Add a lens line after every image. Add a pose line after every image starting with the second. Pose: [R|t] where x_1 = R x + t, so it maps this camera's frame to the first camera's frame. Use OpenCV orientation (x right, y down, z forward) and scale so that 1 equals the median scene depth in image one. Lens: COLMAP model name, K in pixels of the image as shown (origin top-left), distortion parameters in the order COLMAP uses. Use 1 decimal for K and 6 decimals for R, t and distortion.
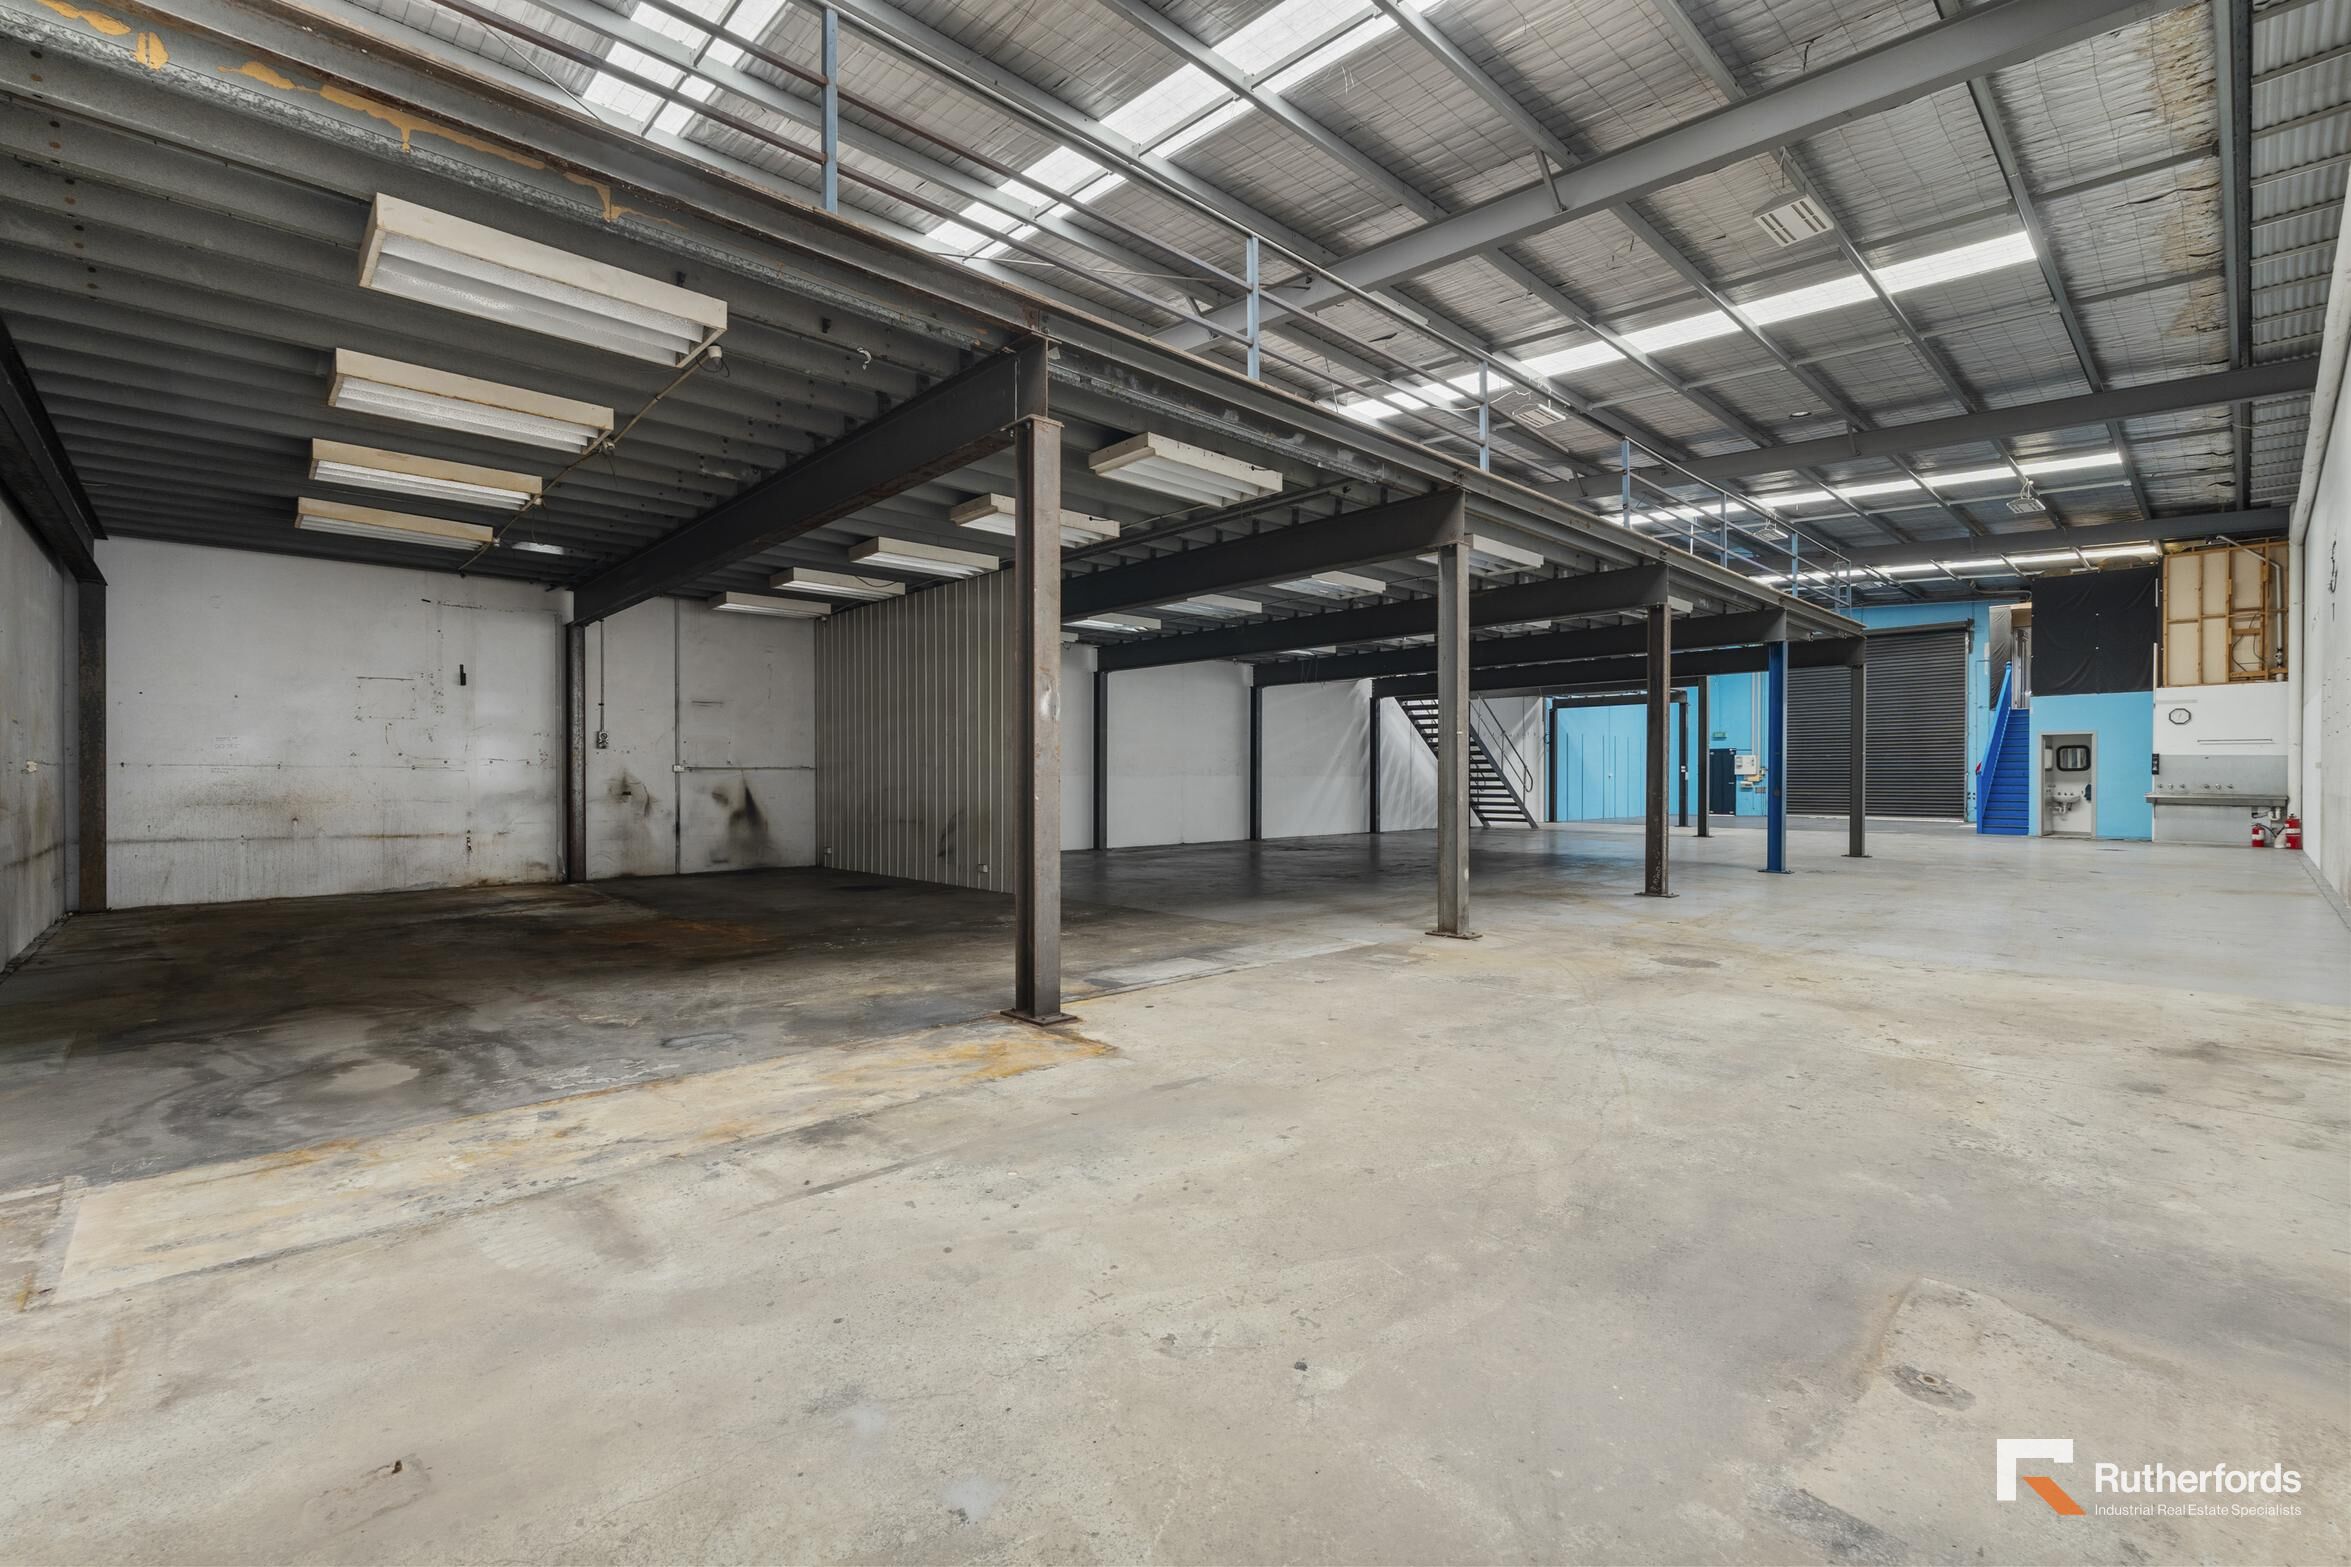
lens RADIAL K [[1043.0, 0, 1158.5], [0, 1043.0, 787.4], [0, 0, 1]] dist [-0.000860, -0.000390]
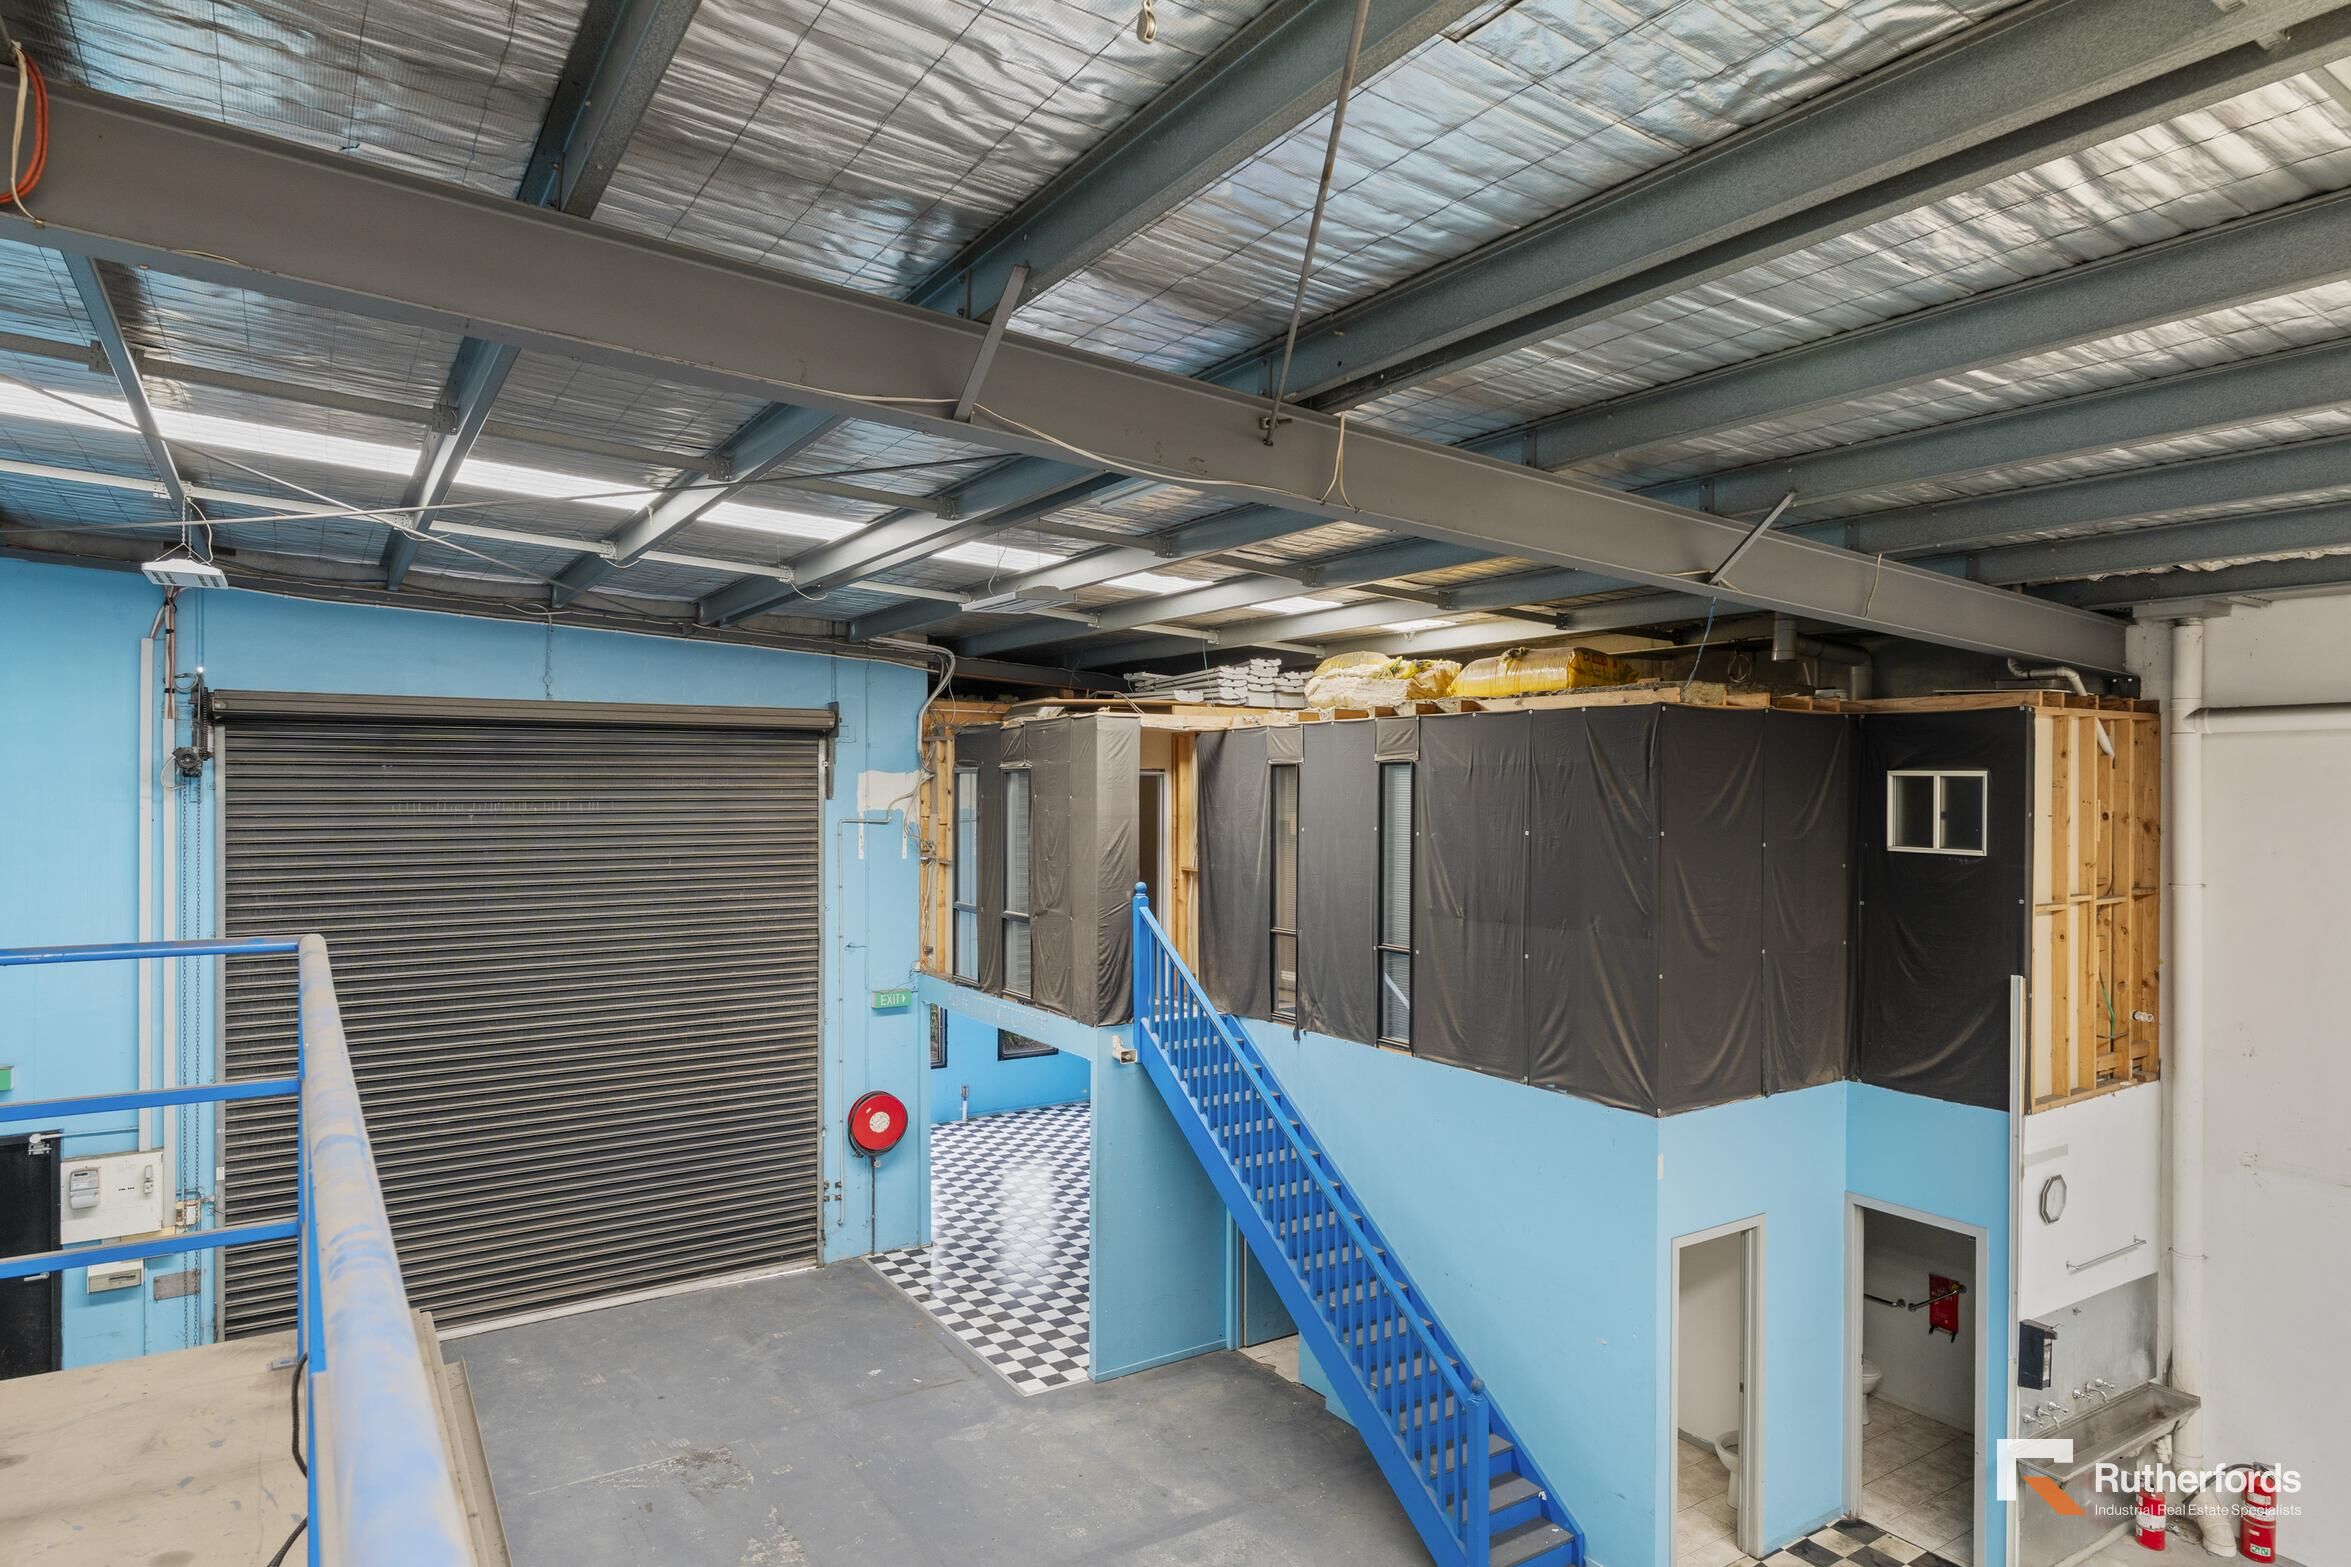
lens RADIAL K [[1368.6, 0, 1187.5], [0, 1368.6, 787.0], [0, 0, 1]] dist [-0.001434, 0.001476]
pose [[0.183268, -0.004231, 0.983054, 0.567376], [0.002717, 0.999989, 0.003797, -0.225955], [-0.983059, 0.001975, 0.183278, 1.334357]]
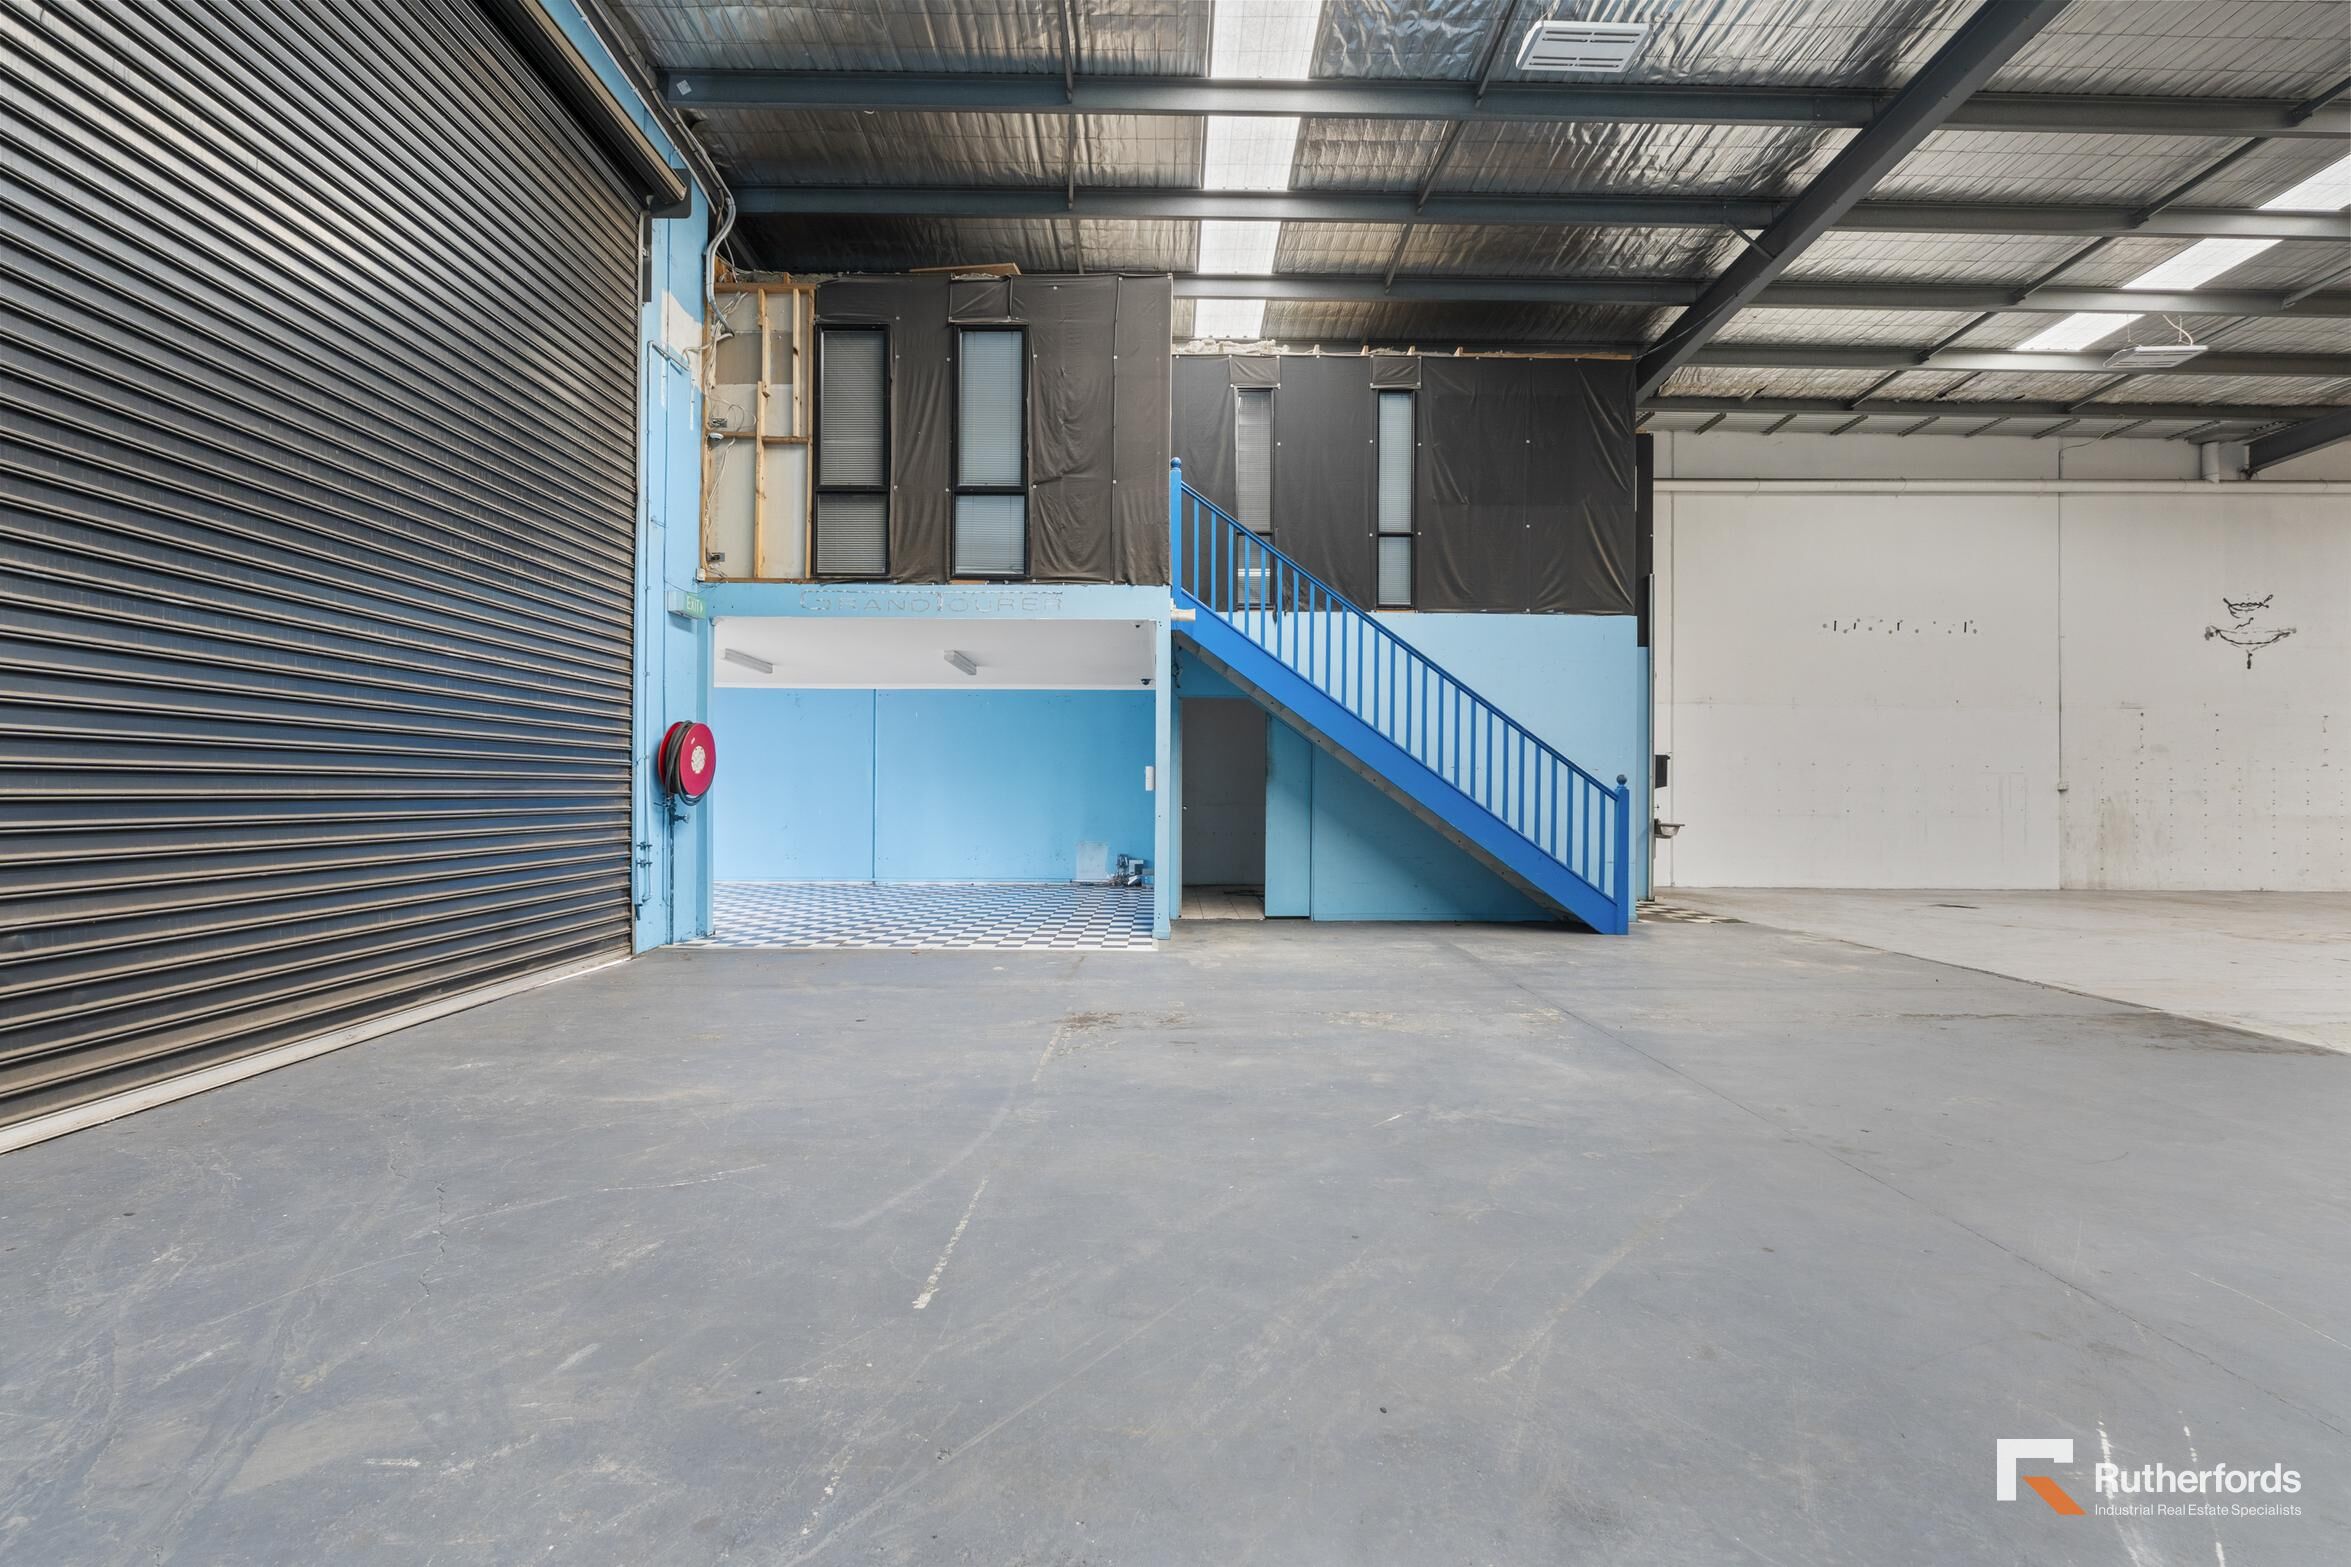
lens RADIAL K [[1028.4, 0, 1168.2], [0, 1028.4, 769.1], [0, 0, 1]] dist [-0.003051, 0.000262]
pose [[-0.733666, 0.015638, 0.679330, 0.862448], [0.000093, 0.999737, -0.022913, -0.012790], [-0.679510, -0.016747, -0.733475, 1.851215]]
